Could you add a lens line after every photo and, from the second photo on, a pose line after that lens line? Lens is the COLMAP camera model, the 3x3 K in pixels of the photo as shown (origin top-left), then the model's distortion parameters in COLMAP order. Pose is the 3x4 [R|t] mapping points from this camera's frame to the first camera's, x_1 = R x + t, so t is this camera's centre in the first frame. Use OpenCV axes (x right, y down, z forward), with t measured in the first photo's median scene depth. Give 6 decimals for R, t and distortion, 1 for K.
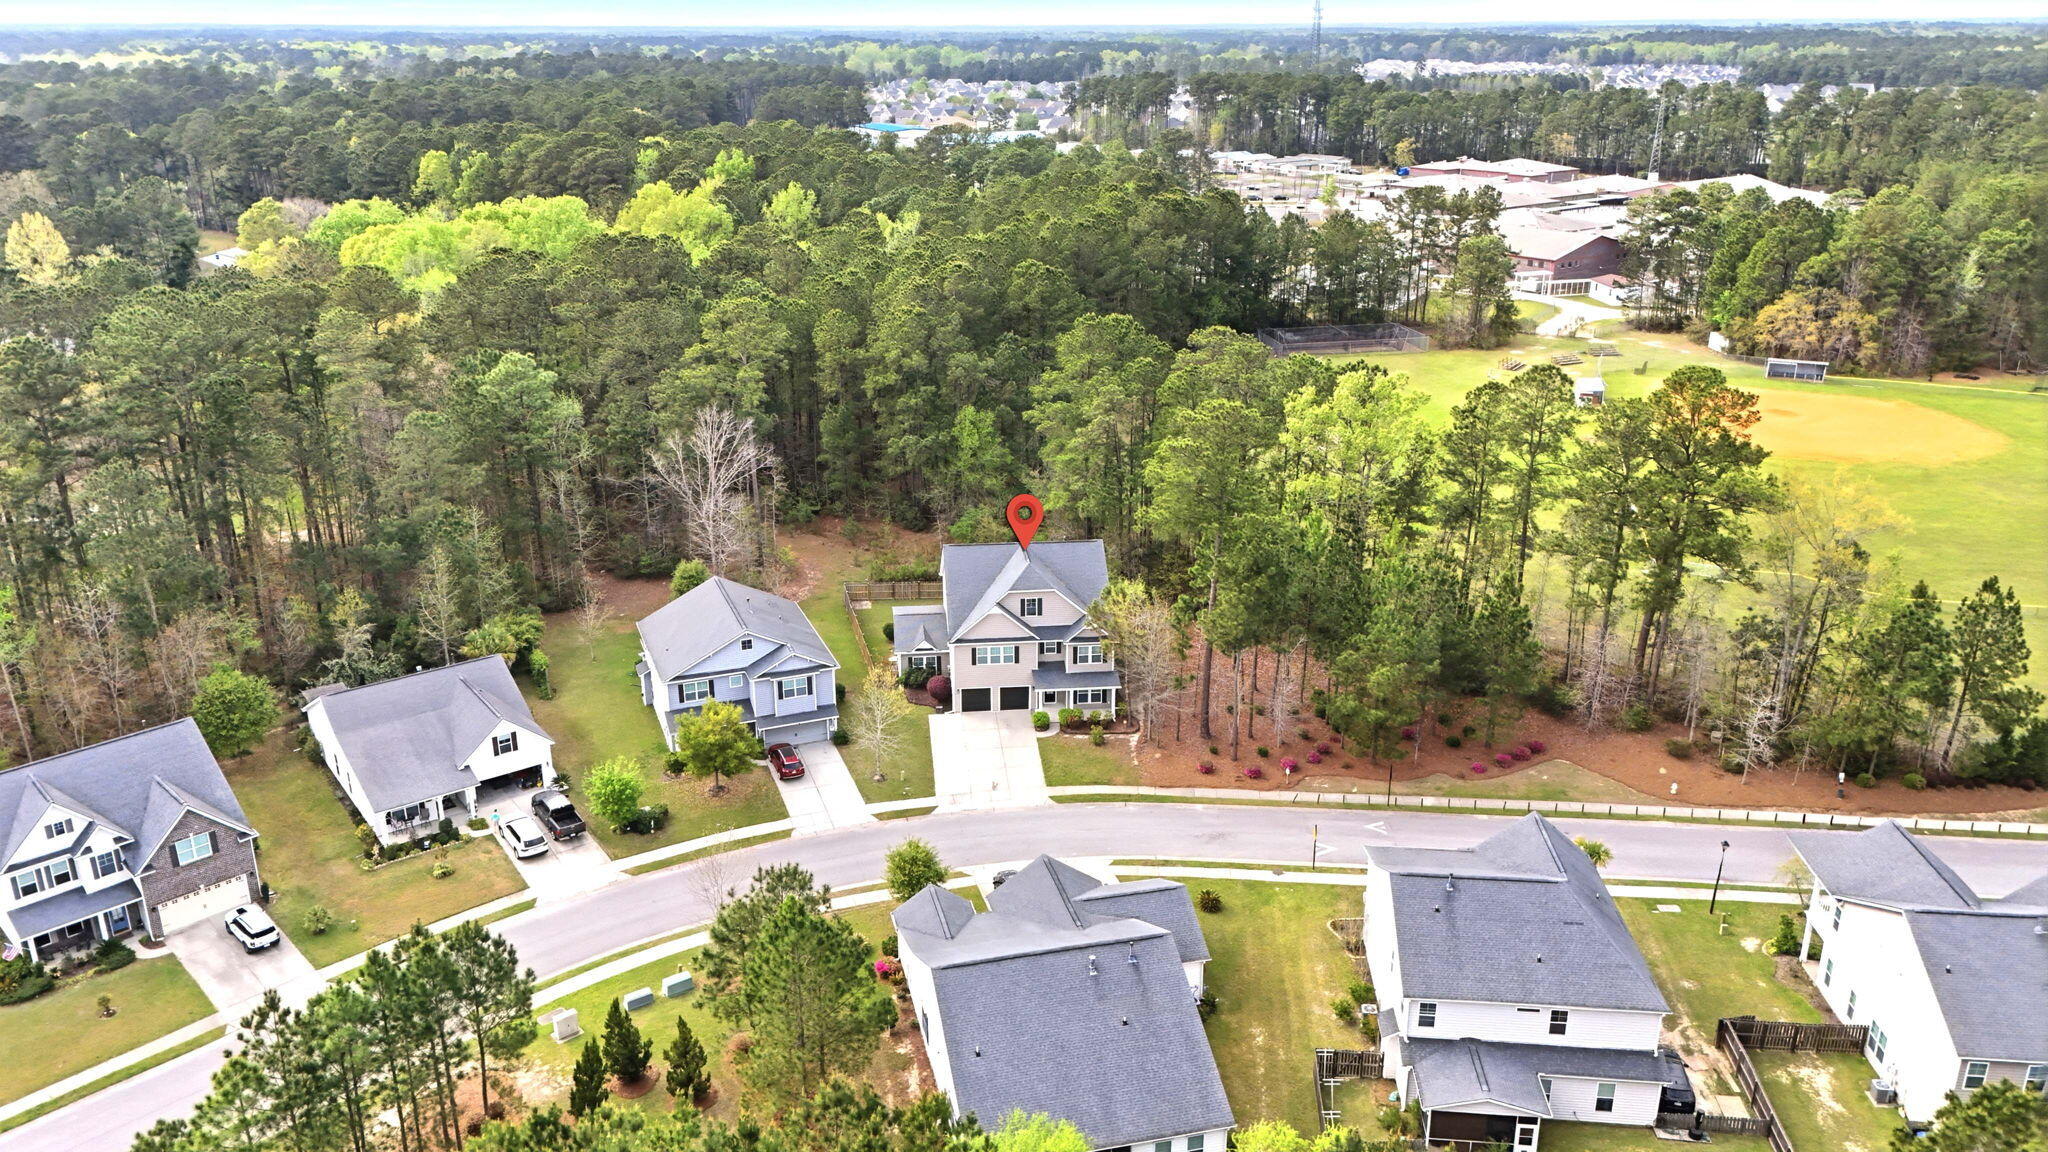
lens RADIAL K [[1501.0, 0, 1015.8], [0, 1501.0, 577.9], [0, 0, 1]] dist [0.071299, -0.077423]
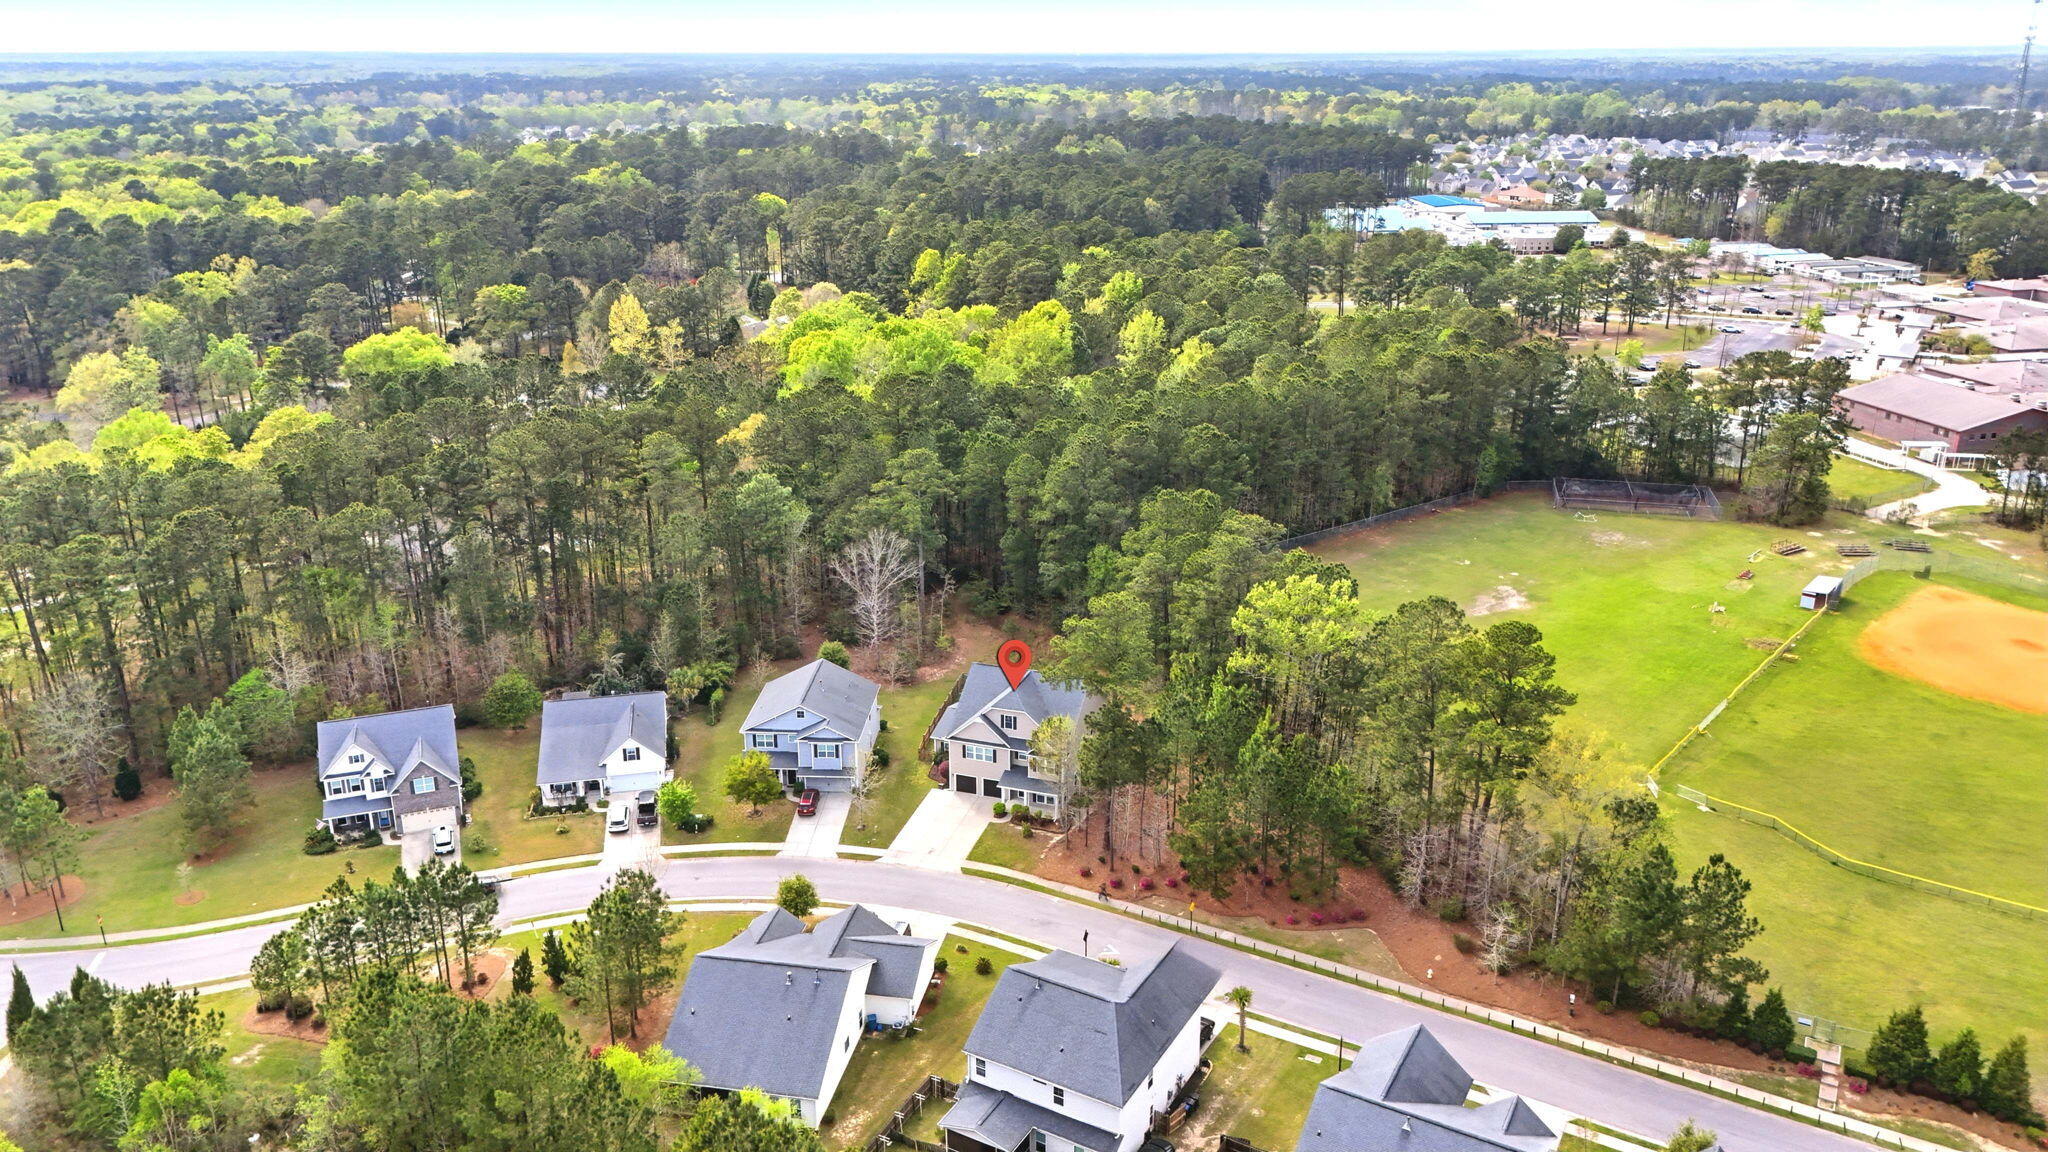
lens RADIAL K [[1501.0, 0, 1015.8], [0, 1501.0, 577.9], [0, 0, 1]] dist [0.071299, -0.077423]
pose [[0.907978, 0.138619, -0.395425, 0.516334], [-0.143694, 0.989478, 0.016919, -0.128472], [0.393609, 0.041458, 0.918343, -0.207116]]
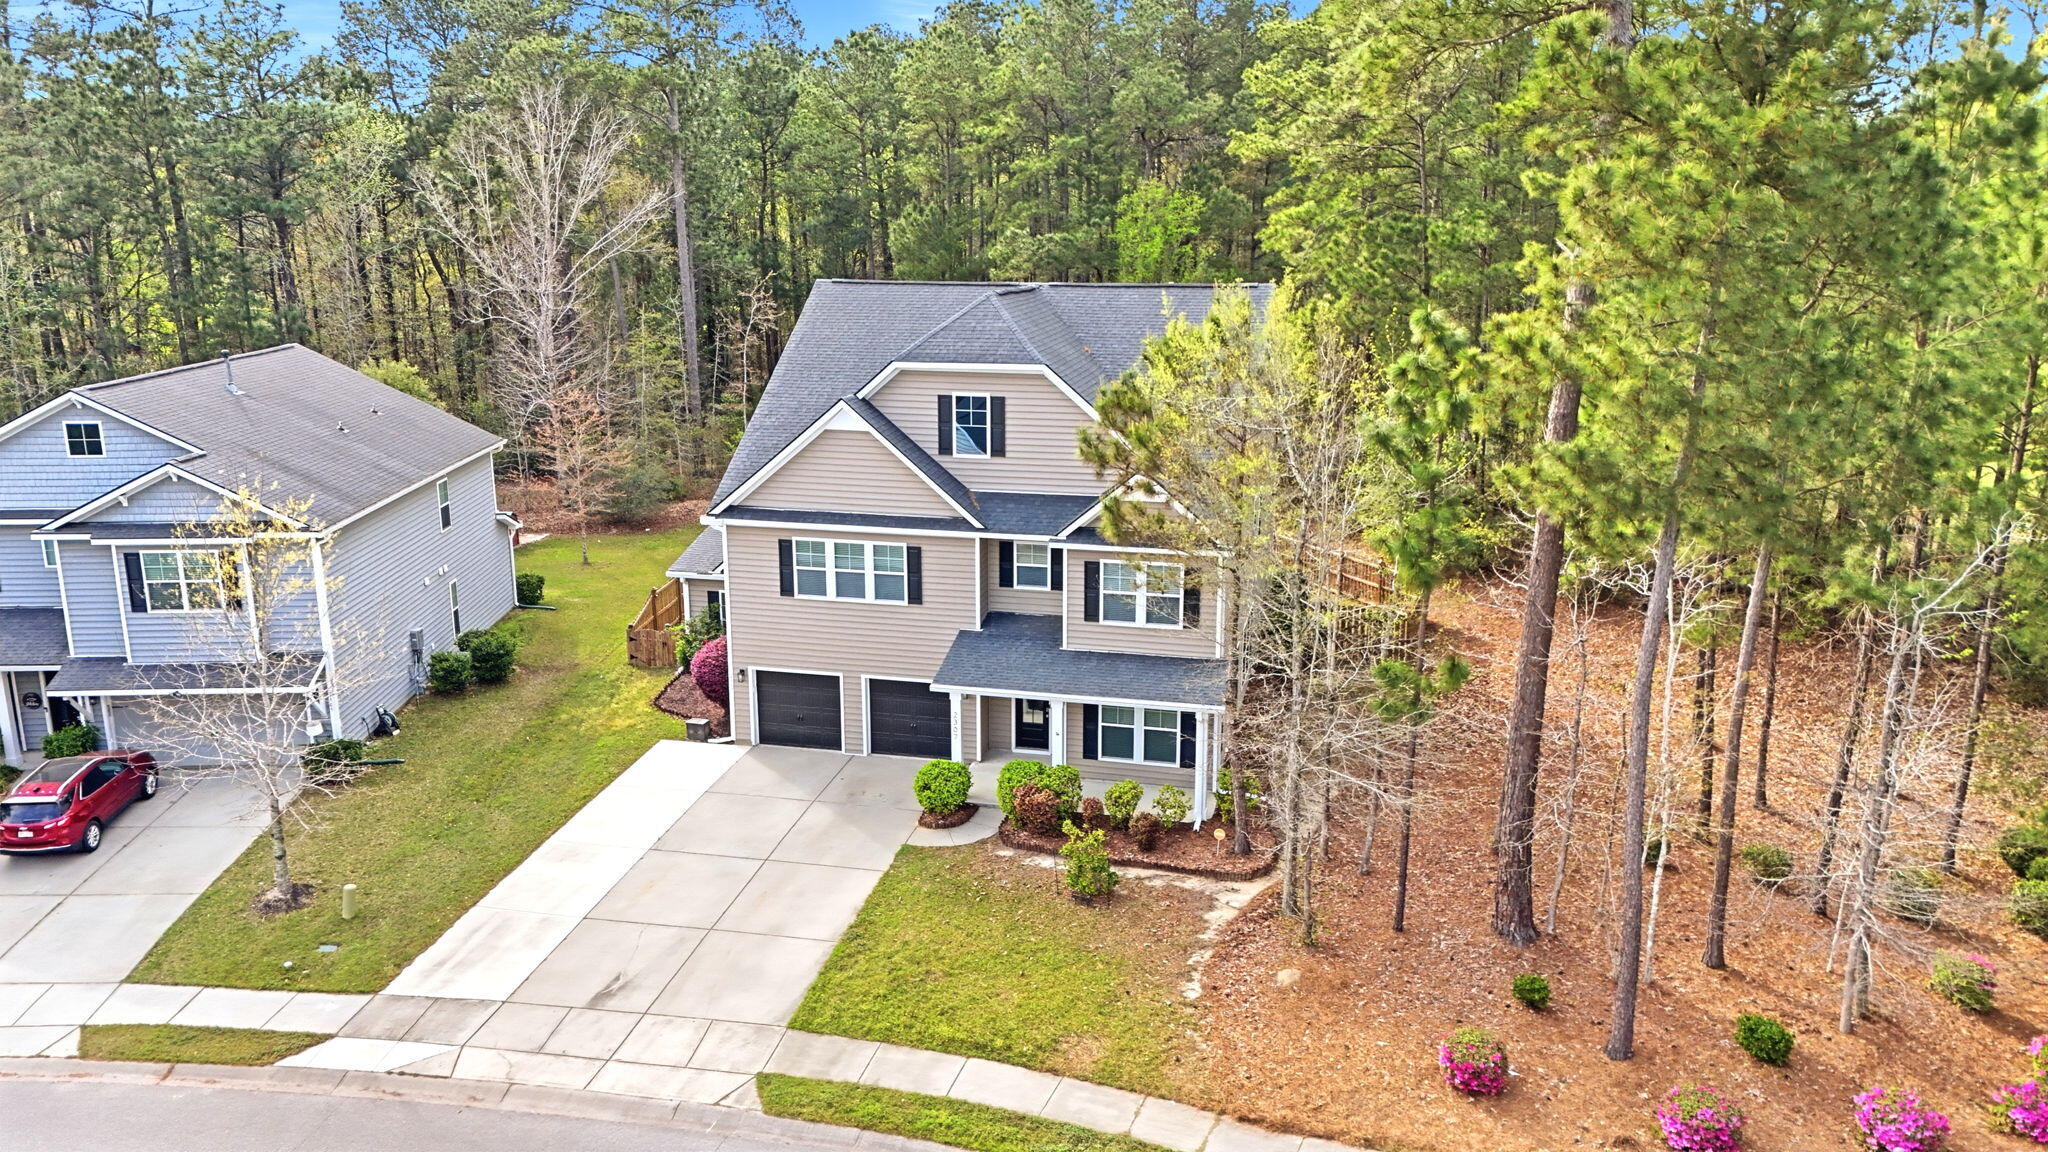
lens RADIAL K [[1509.7, 0, 1016.8], [0, 1509.7, 573.4], [0, 0, 1]] dist [0.085217, -0.076170]
pose [[0.942591, 0.080449, -0.324115, 0.122784], [-0.115712, 0.989105, -0.091004, 0.077019], [0.313262, 0.123284, 0.941631, 0.710997]]
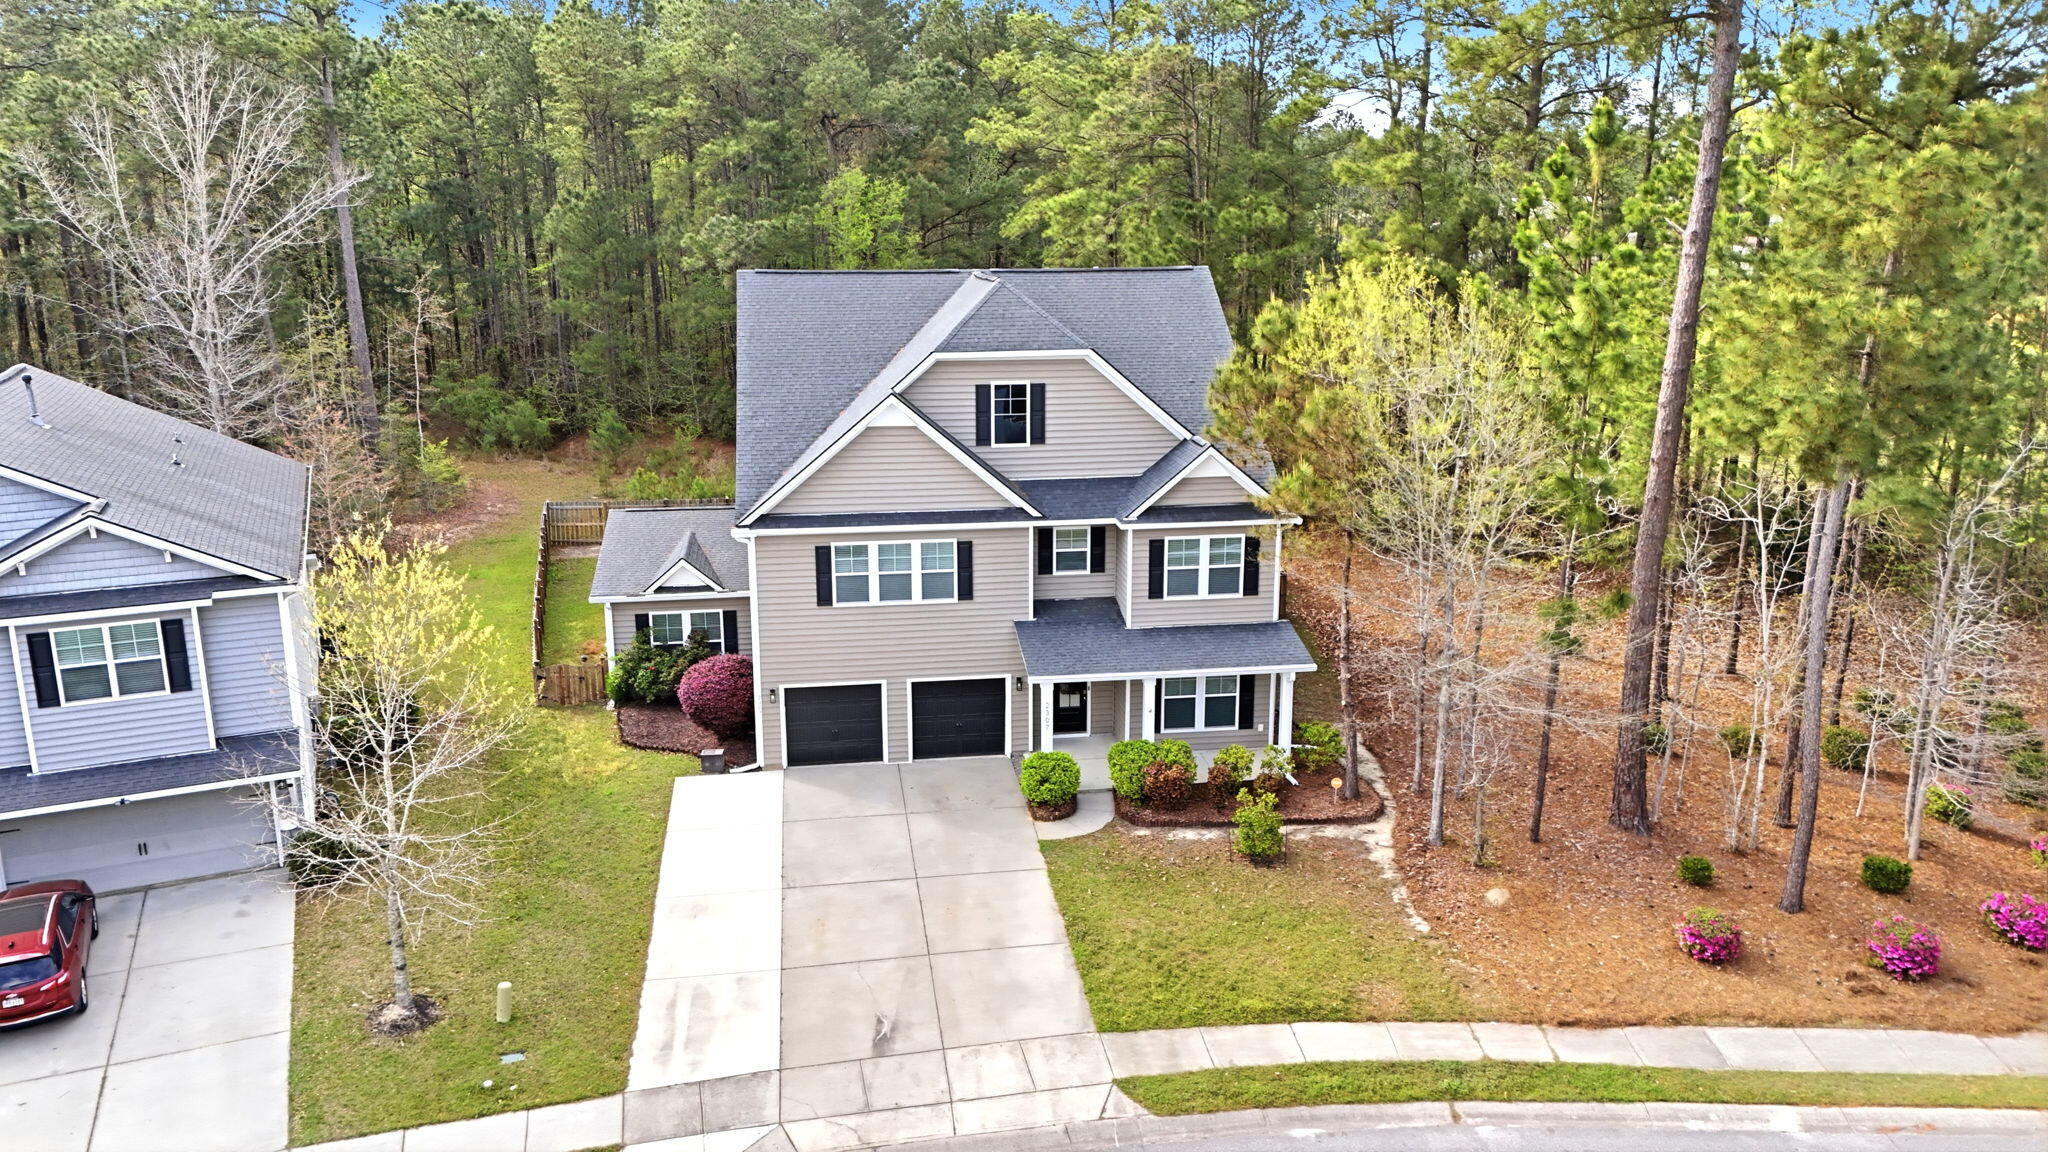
lens RADIAL K [[1509.7, 0, 1016.8], [0, 1509.7, 573.4], [0, 0, 1]] dist [0.085217, -0.076170]
pose [[0.998935, -0.010662, 0.044892, -0.002617], [0.015227, 0.994604, -0.102616, 0.083497], [-0.043555, 0.103190, 0.993708, 0.694903]]
